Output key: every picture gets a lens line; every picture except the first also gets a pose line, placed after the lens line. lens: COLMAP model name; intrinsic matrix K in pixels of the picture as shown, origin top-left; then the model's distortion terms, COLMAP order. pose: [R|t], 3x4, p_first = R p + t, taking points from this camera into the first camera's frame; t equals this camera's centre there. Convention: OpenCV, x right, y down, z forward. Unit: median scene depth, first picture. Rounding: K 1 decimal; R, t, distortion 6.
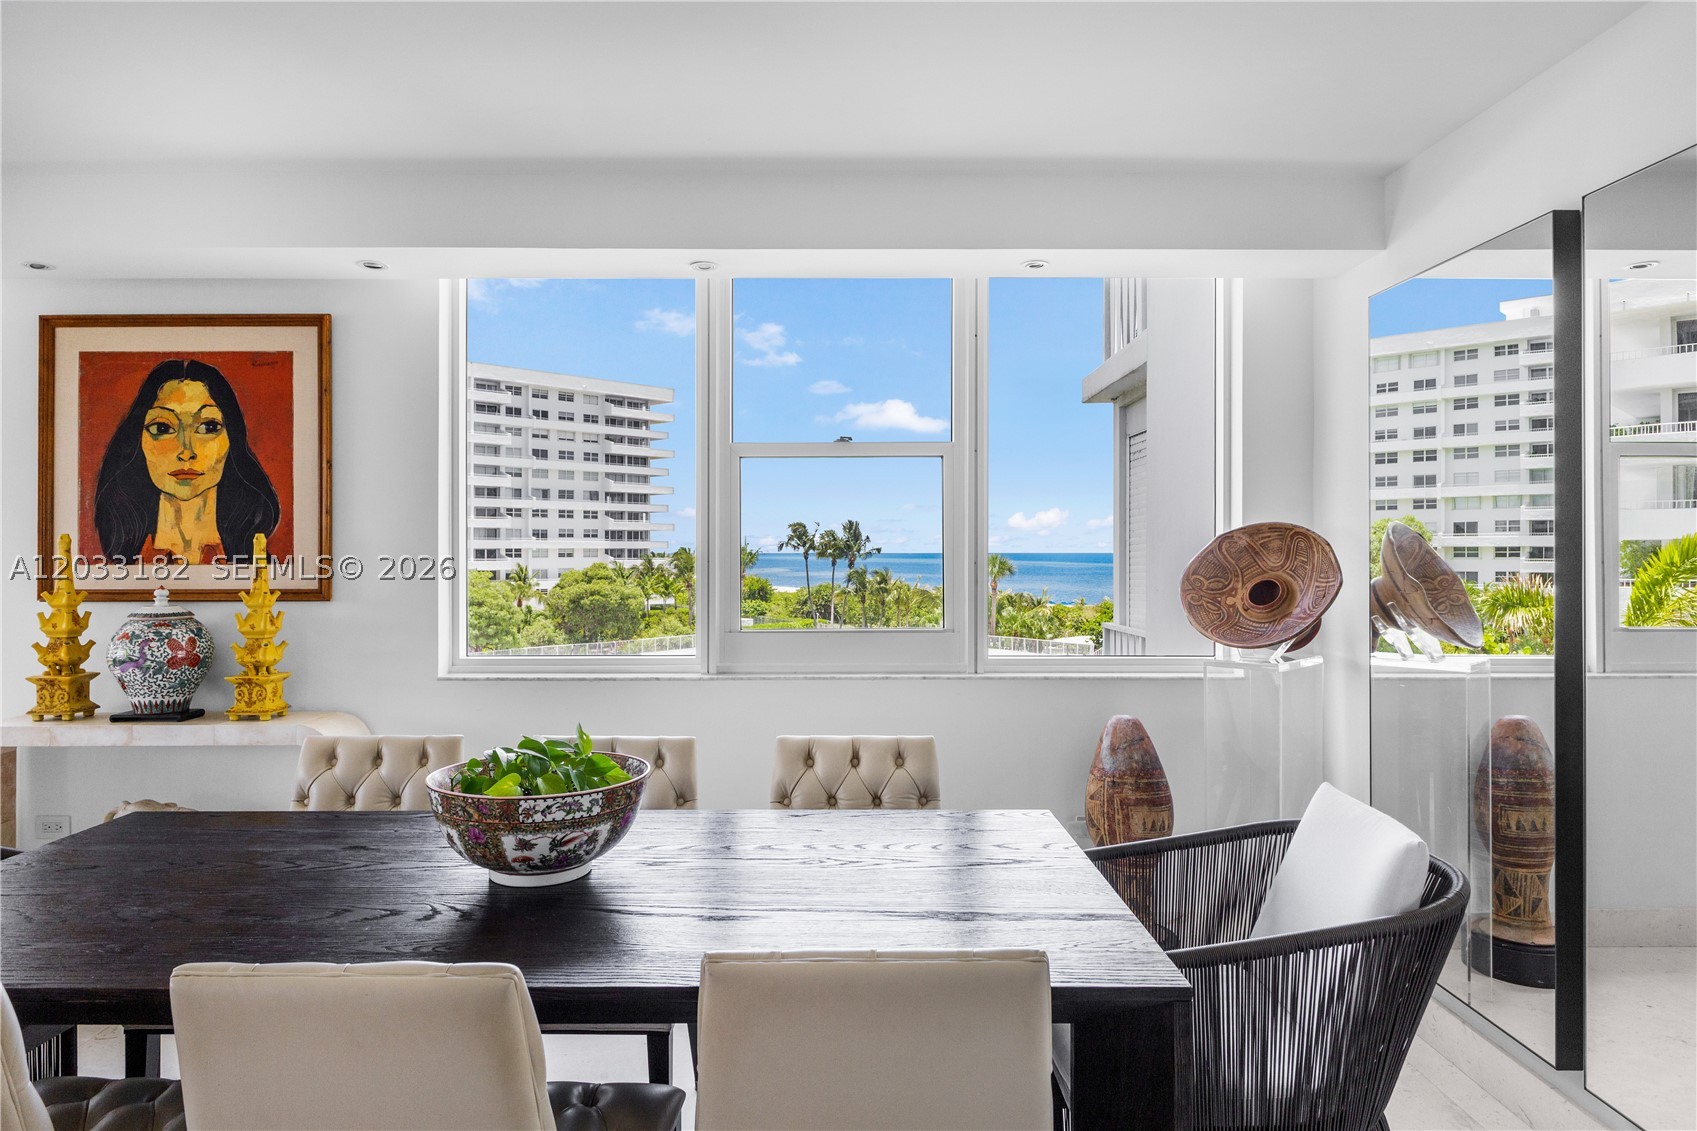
lens RADIAL K [[1048.9, 0, 832.1], [0, 1048.9, 554.6], [0, 0, 1]] dist [0.001853, -0.002578]
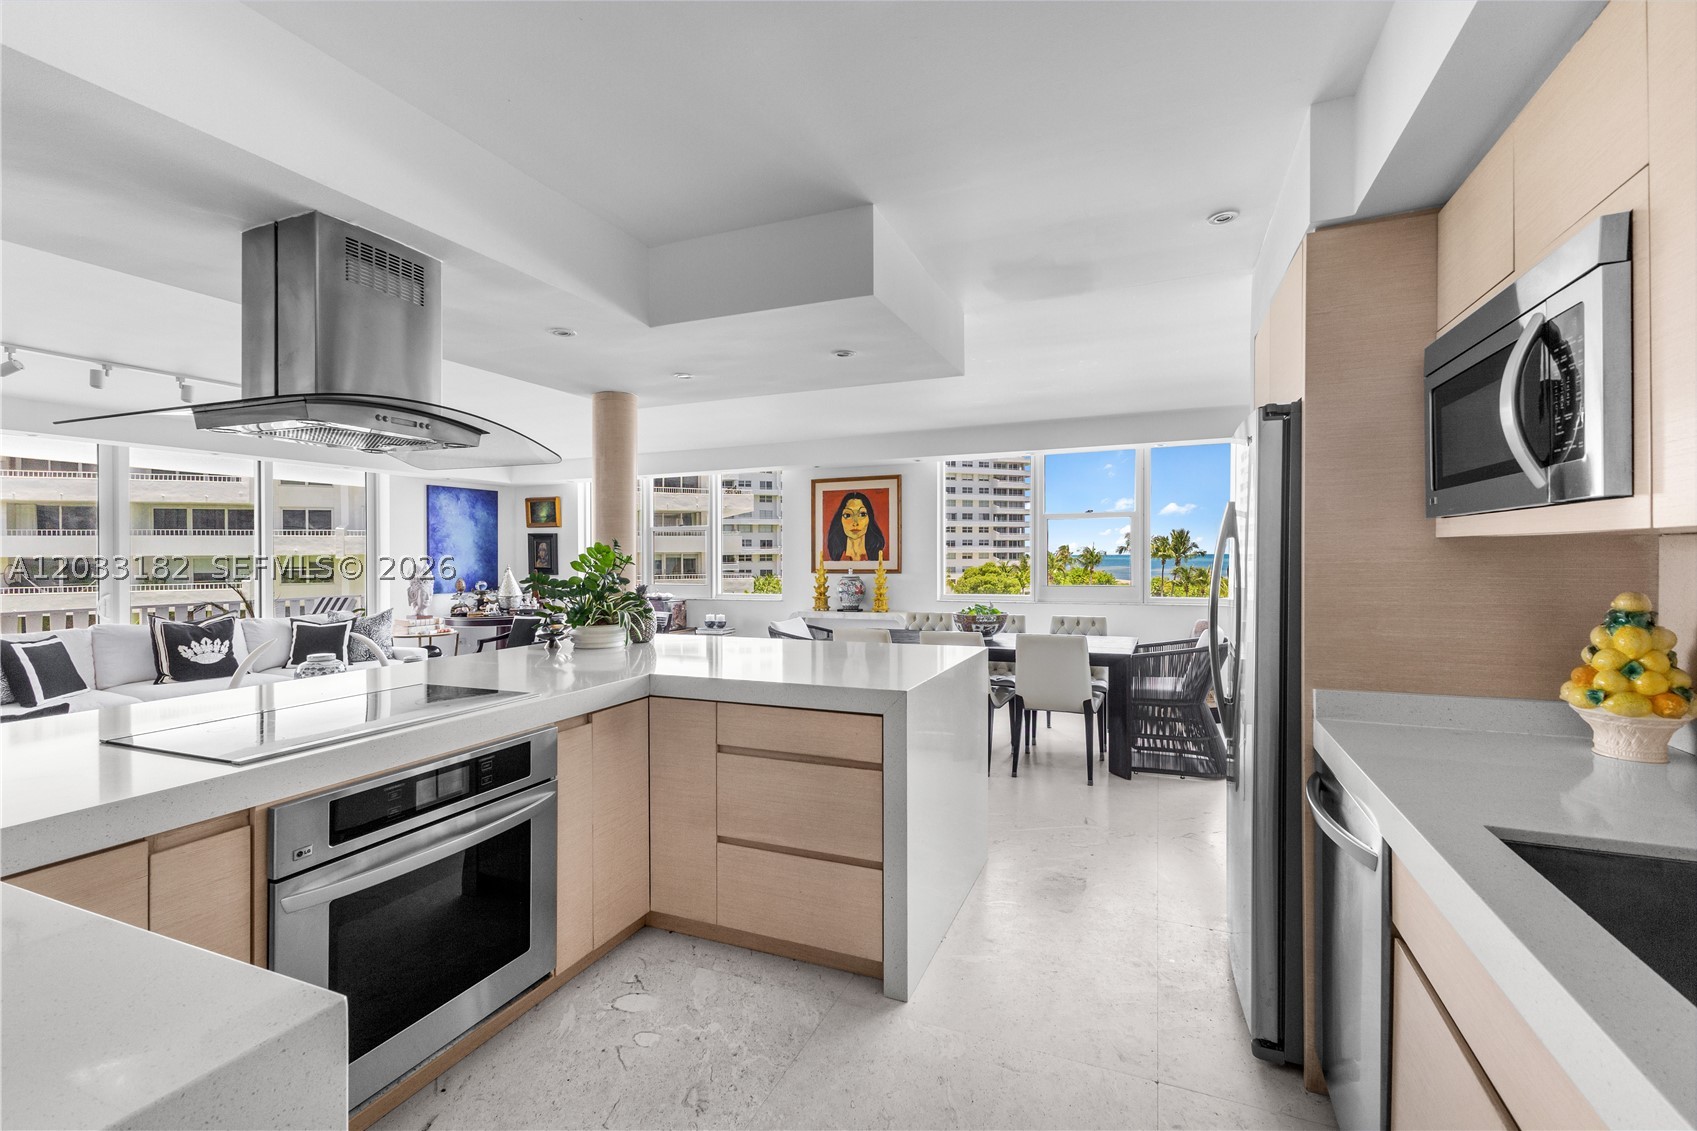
lens RADIAL K [[733.5, 0, 843.7], [0, 733.5, 565.2], [0, 0, 1]] dist [0.004747, 0.000030]
pose [[0.915243, -0.000663, -0.402902, 0.111375], [0.005181, 0.999935, 0.010124, 0.000369], [0.402870, -0.011354, 0.915187, -0.531170]]
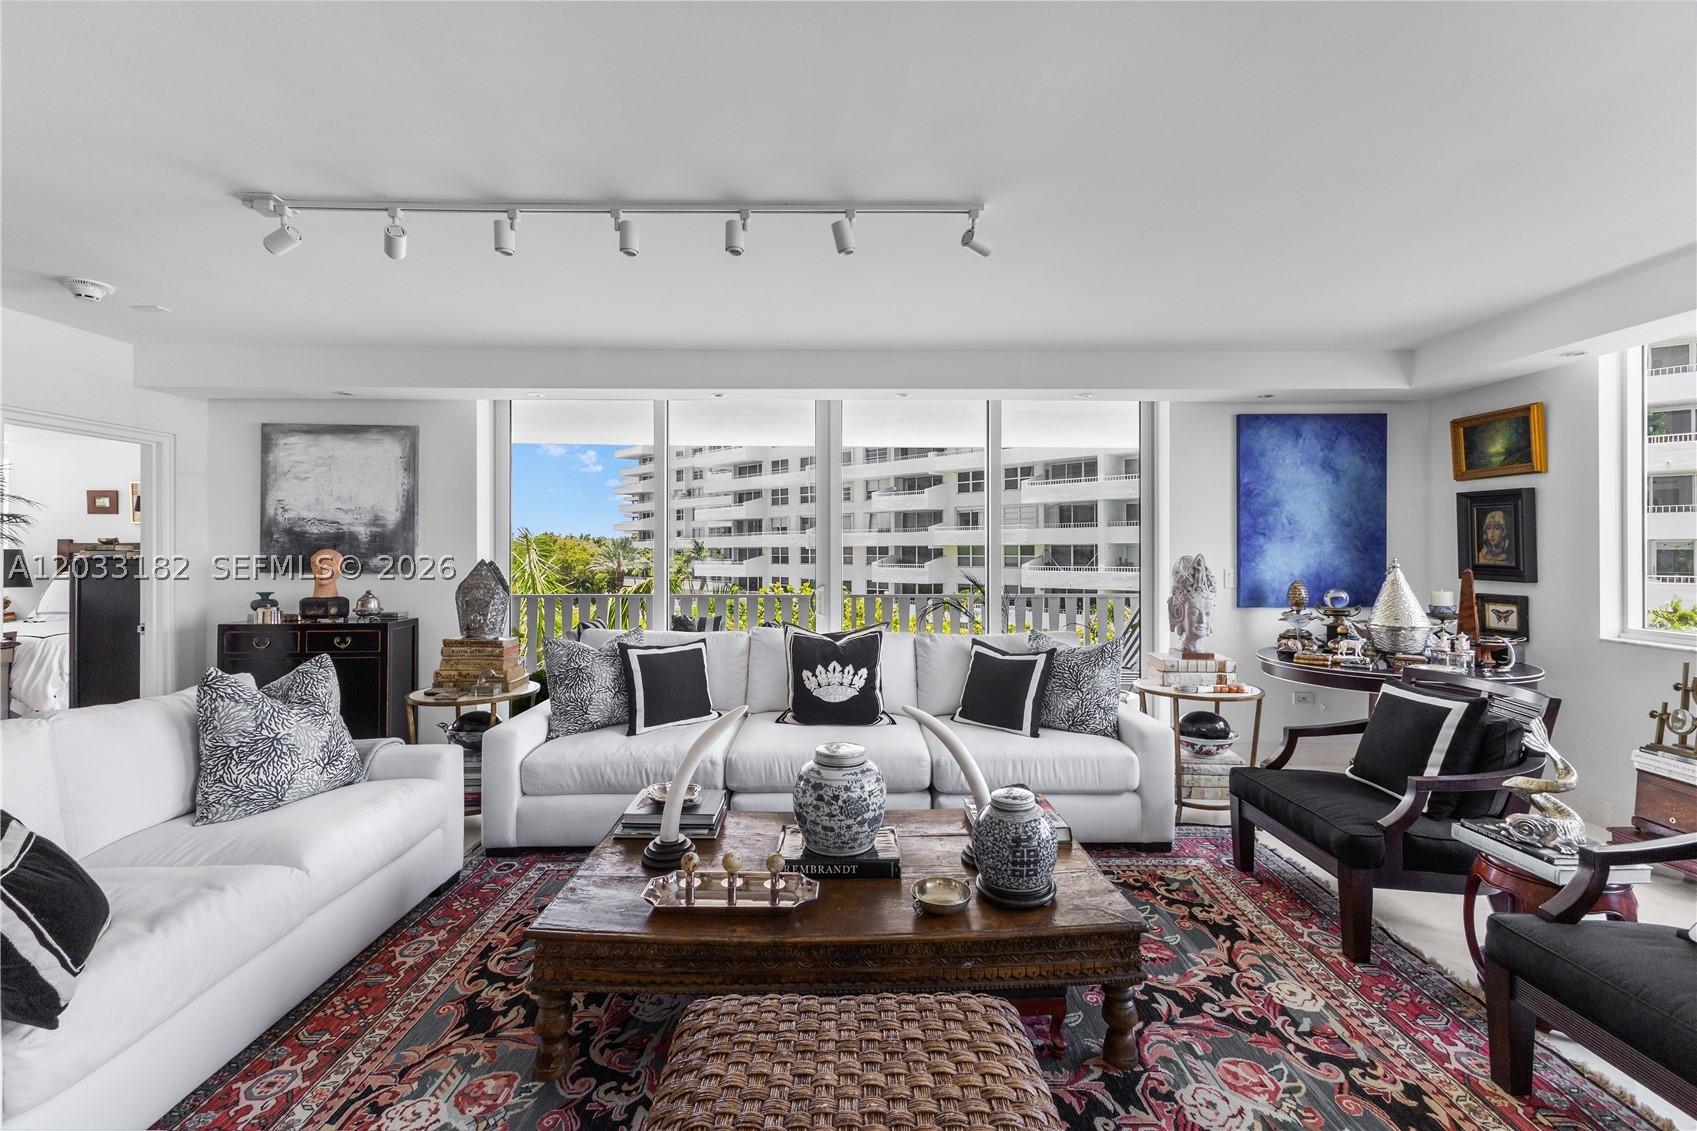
lens RADIAL K [[727.2, 0, 848.4], [0, 727.2, 550.8], [0, 0, 1]] dist [0.010324, -0.000653]
pose [[0.013371, 0.005818, -0.999894, -0.367840], [-0.001092, 0.999983, 0.005804, 0.000802], [0.999910, 0.001014, 0.013377, -0.029625]]
